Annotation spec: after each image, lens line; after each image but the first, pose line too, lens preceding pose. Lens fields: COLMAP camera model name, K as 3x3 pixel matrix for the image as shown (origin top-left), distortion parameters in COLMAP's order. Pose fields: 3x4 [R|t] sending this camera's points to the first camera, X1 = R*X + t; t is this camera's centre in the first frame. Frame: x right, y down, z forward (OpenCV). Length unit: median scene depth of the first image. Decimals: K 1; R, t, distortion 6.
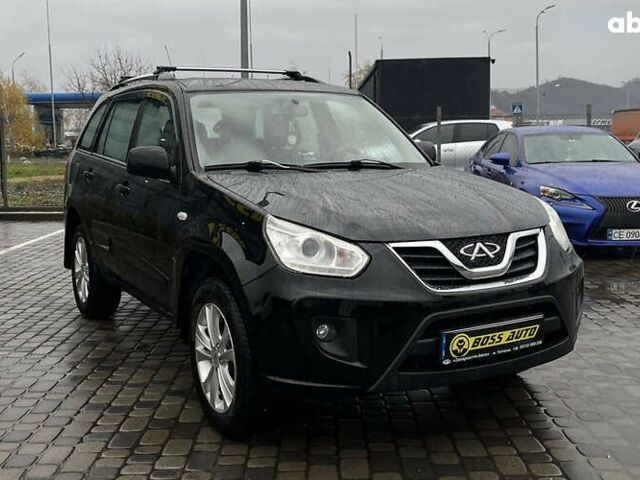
lens RADIAL K [[782.1, 0, 316.0], [0, 782.1, 244.4], [0, 0, 1]] dist [-0.066437, 0.000000]
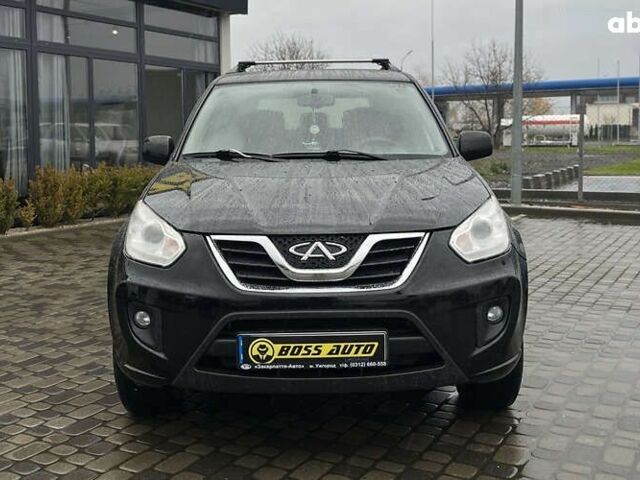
lens RADIAL K [[782.1, 0, 291.6], [0, 782.1, 206.0], [0, 0, 1]] dist [-0.066437, 0.000000]
pose [[0.861558, 0.043748, -0.505770, 0.648258], [-0.063542, 0.997738, -0.021939, -0.021941], [0.503666, 0.051039, 0.862389, 0.210868]]
